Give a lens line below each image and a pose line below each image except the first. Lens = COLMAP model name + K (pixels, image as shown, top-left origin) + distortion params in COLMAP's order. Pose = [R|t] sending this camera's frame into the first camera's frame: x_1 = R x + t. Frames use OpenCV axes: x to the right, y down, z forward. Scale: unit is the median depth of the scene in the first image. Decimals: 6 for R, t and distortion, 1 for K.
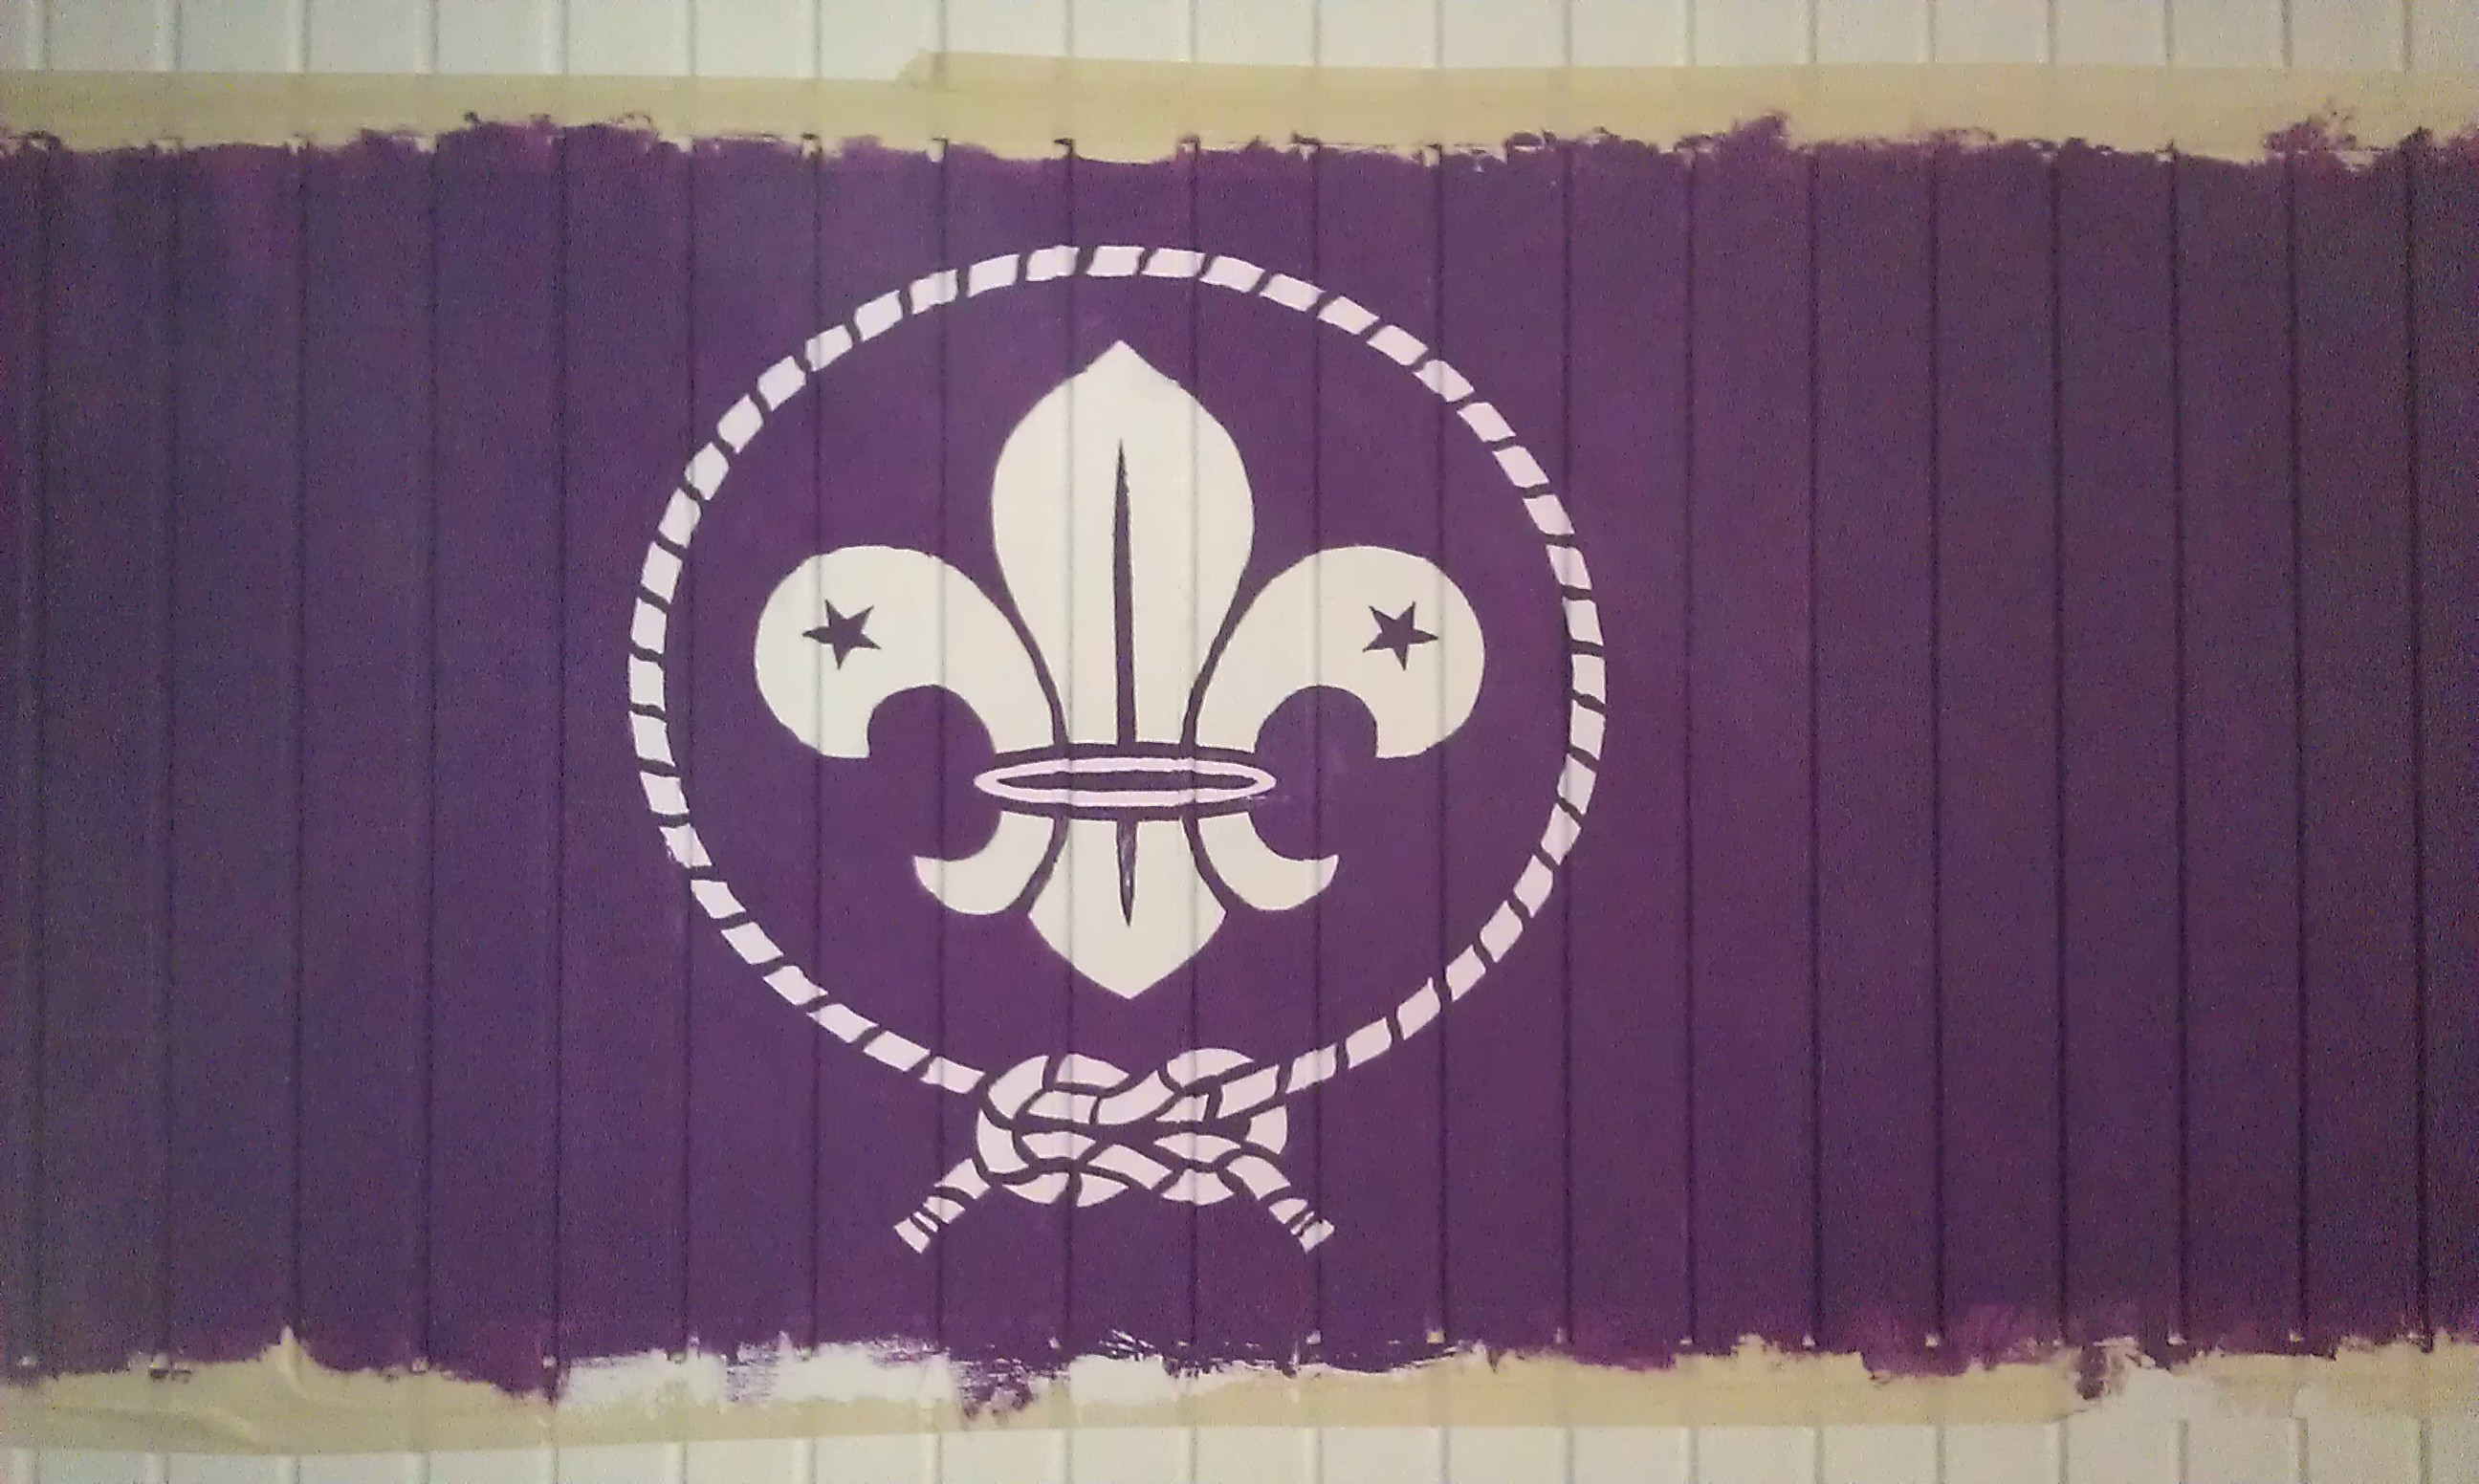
lens RADIAL K [[2369.9, 0, 1239.5], [0, 2369.9, 784.4], [0, 0, 1]] dist [0.099045, -0.262063]
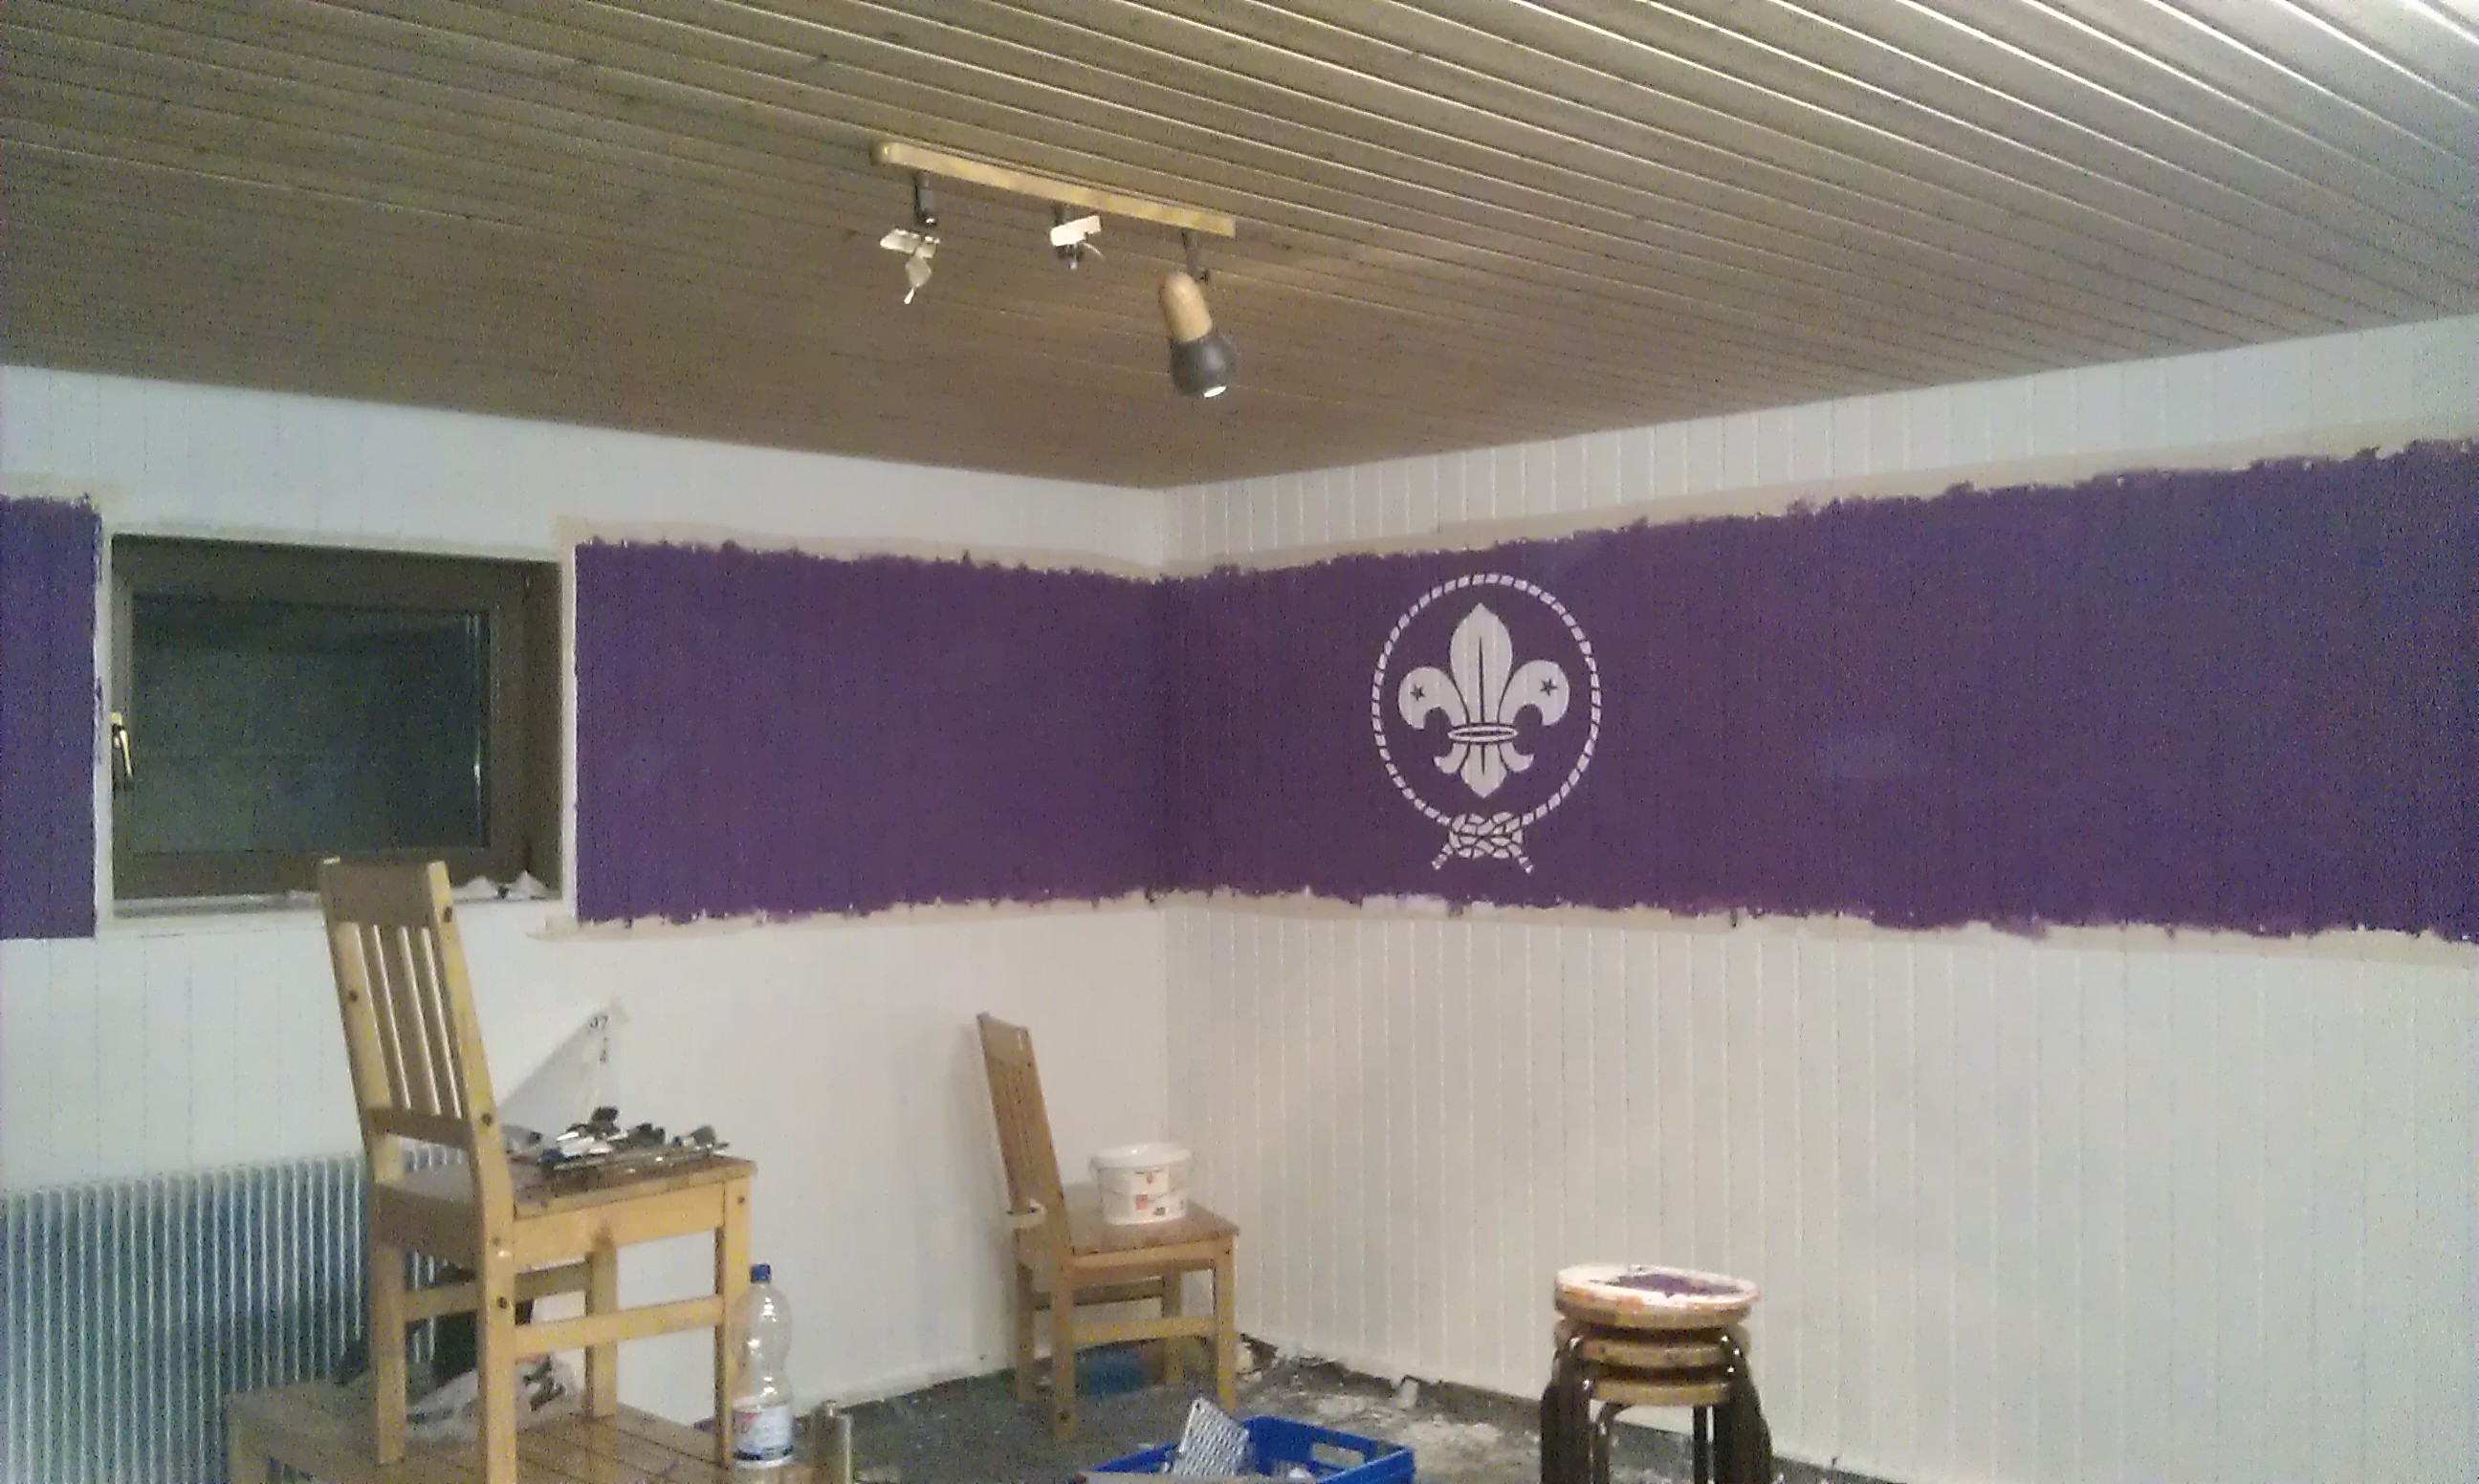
lens RADIAL K [[2369.9, 0, 1239.5], [0, 2369.9, 784.4], [0, 0, 1]] dist [0.099045, -0.262063]
pose [[0.688626, -0.004233, -0.725104, 2.168418], [0.034720, 0.999029, 0.027140, -0.033106], [0.724285, -0.043865, 0.688104, -1.584184]]
